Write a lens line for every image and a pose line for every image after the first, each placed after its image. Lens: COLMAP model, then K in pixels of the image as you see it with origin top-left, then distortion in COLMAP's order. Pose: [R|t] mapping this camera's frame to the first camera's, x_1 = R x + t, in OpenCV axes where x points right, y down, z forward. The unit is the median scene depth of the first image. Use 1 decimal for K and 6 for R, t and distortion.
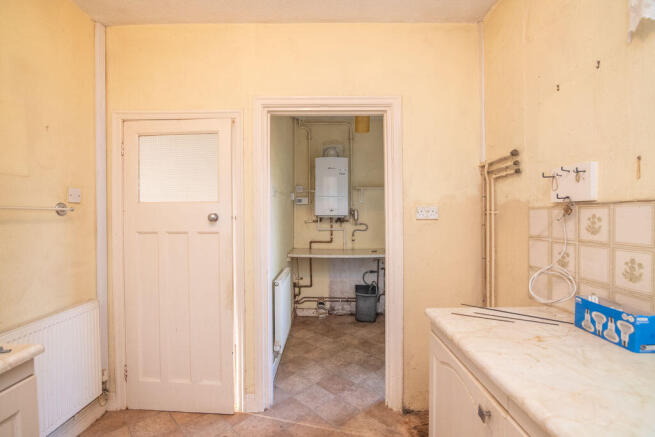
lens RADIAL K [[308.6, 0, 327.1], [0, 308.6, 218.5], [0, 0, 1]] dist [-0.016236, -0.001255]
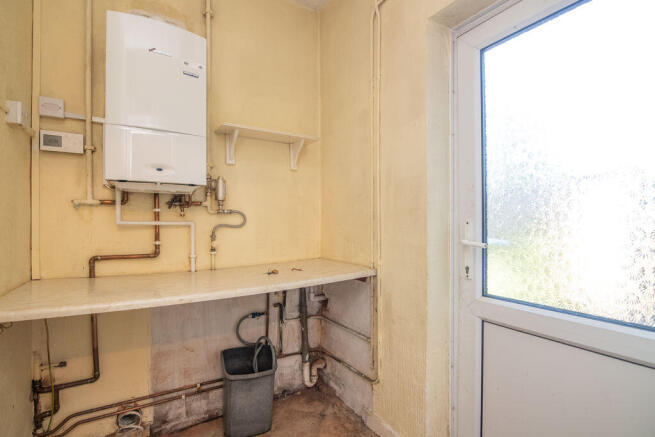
lens RADIAL K [[308.6, 0, 329.4], [0, 308.6, 227.5], [0, 0, 1]] dist [-0.016236, -0.001255]
pose [[0.846846, -0.005079, 0.531814, -0.007780], [0.000055, 0.999955, 0.009461, 0.035970], [-0.531838, -0.007983, 0.846808, 0.545758]]
